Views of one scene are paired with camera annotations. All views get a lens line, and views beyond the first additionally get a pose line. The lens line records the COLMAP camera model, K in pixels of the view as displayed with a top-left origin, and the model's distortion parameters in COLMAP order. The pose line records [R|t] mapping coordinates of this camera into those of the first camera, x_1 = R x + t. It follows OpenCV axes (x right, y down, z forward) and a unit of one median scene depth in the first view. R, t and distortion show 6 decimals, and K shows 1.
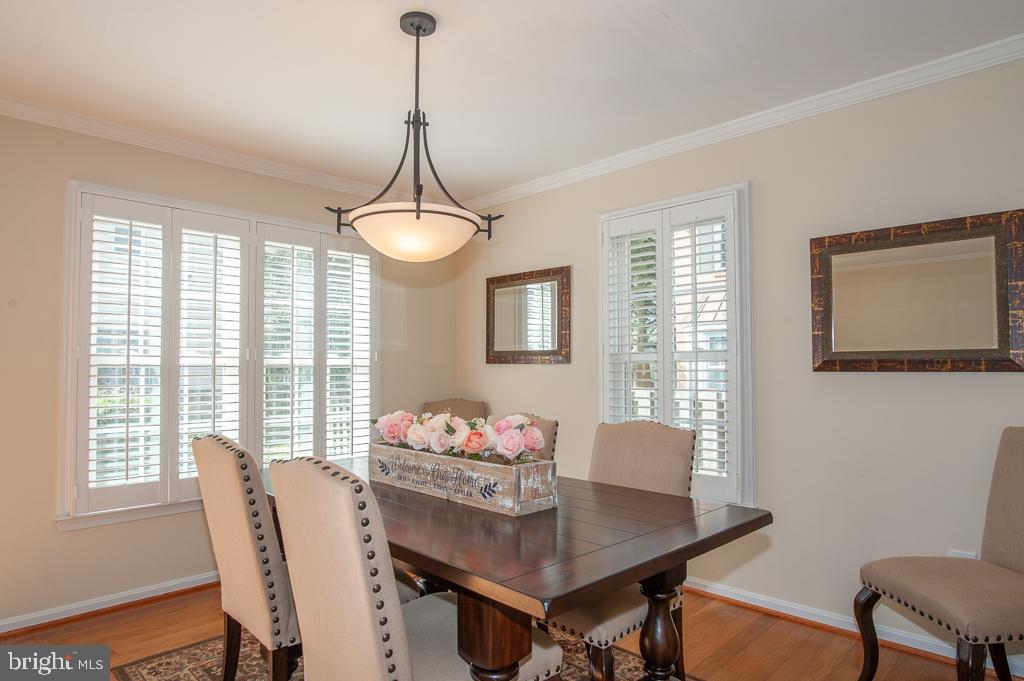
lens RADIAL K [[594.9, 0, 506.7], [0, 594.9, 351.6], [0, 0, 1]] dist [-0.027247, 0.012669]
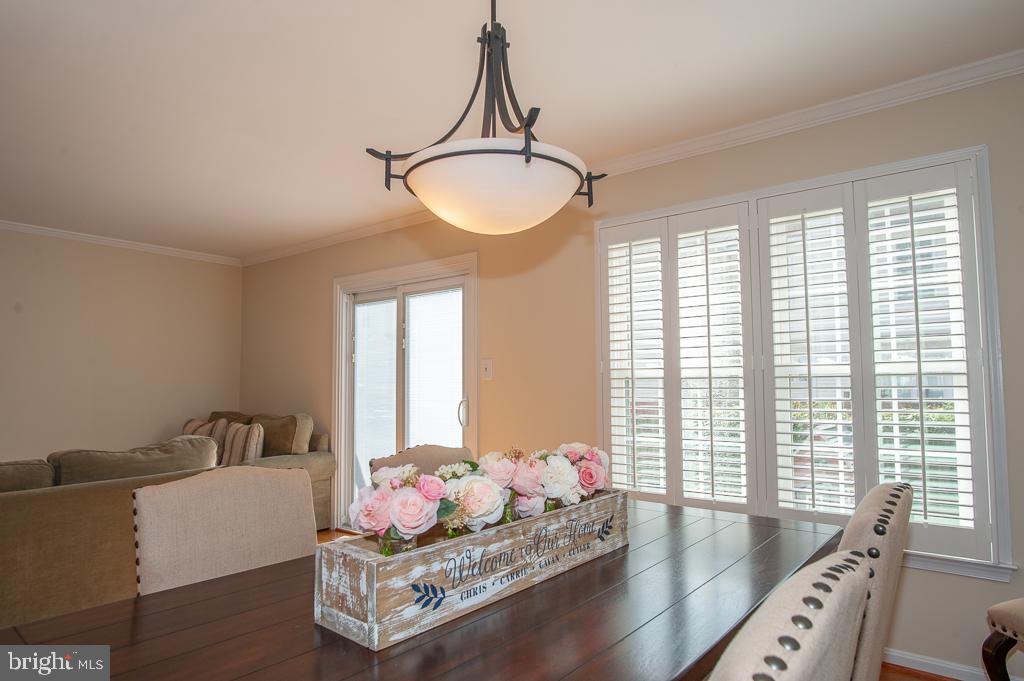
lens RADIAL K [[594.9, 0, 506.7], [0, 594.9, 351.6], [0, 0, 1]] dist [-0.027247, 0.012669]
pose [[0.103984, -0.049258, -0.993358, 0.398193], [0.037162, 0.998268, -0.045612, 0.015374], [0.993884, -0.032172, 0.105634, 0.673726]]
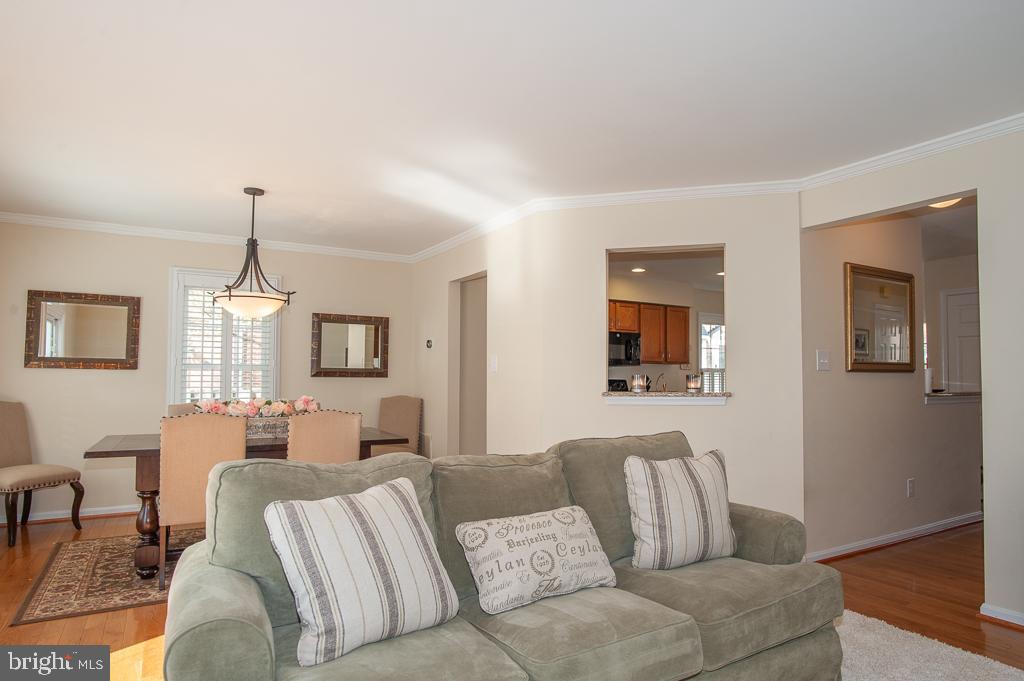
lens RADIAL K [[606.2, 0, 523.0], [0, 606.2, 353.3], [0, 0, 1]] dist [-0.007188, -0.001429]
pose [[0.242756, 0.040100, 0.969258, -1.311336], [-0.037645, 0.998782, -0.031893, -0.008272], [-0.969357, -0.028745, 0.243970, -0.233249]]
